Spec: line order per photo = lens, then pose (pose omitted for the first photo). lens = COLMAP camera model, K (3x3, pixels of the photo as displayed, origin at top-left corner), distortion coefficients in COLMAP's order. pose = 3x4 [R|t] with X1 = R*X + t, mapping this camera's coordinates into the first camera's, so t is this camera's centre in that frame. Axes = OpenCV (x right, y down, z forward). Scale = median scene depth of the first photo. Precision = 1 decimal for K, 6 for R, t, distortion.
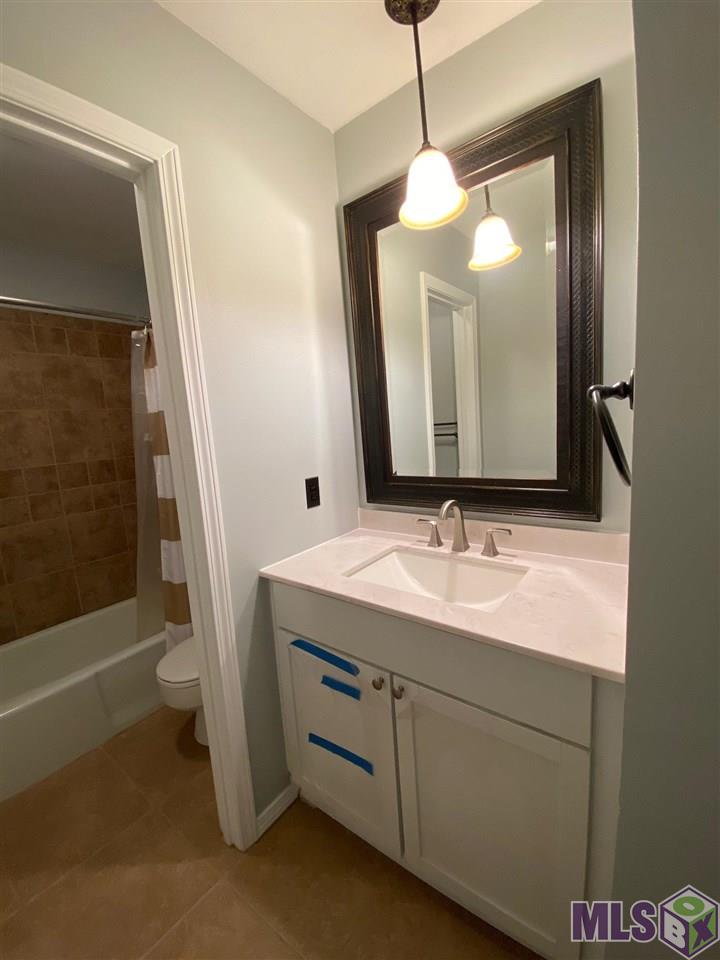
lens RADIAL K [[393.0, 0, 358.9], [0, 393.0, 478.0], [0, 0, 1]] dist [-0.001951, -0.000103]
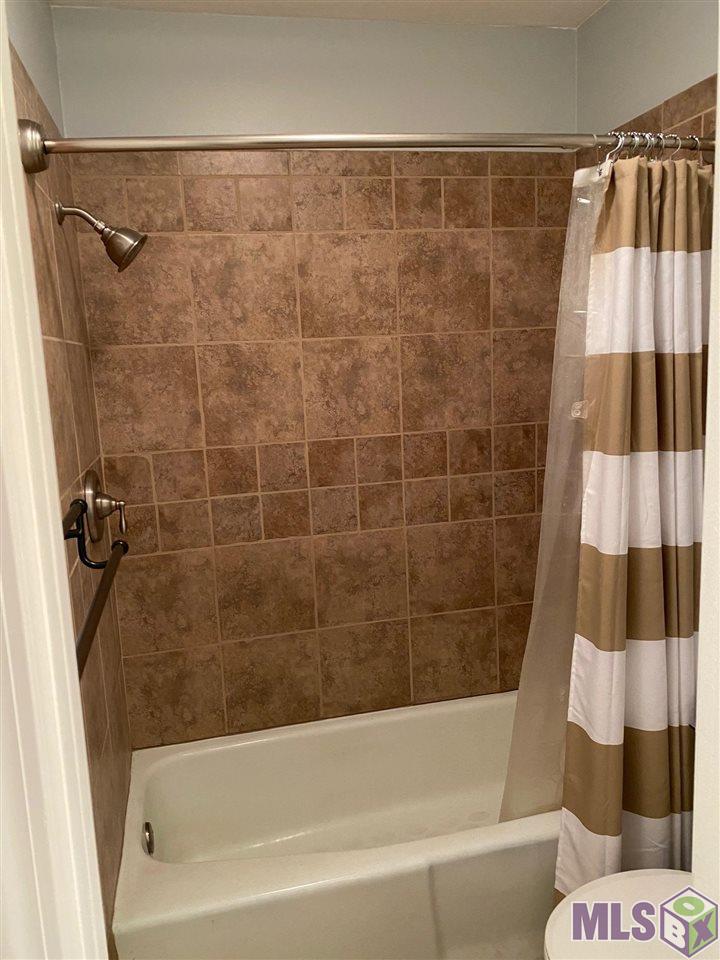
lens RADIAL K [[750.0, 0, 359.3], [0, 750.0, 477.6], [0, 0, 1]] dist [0.010496, -0.007593]
pose [[0.769061, 0.136862, -0.624351, -0.154820], [-0.093235, 0.990379, 0.102254, -0.077107], [0.632339, -0.020428, 0.774422, 0.148620]]
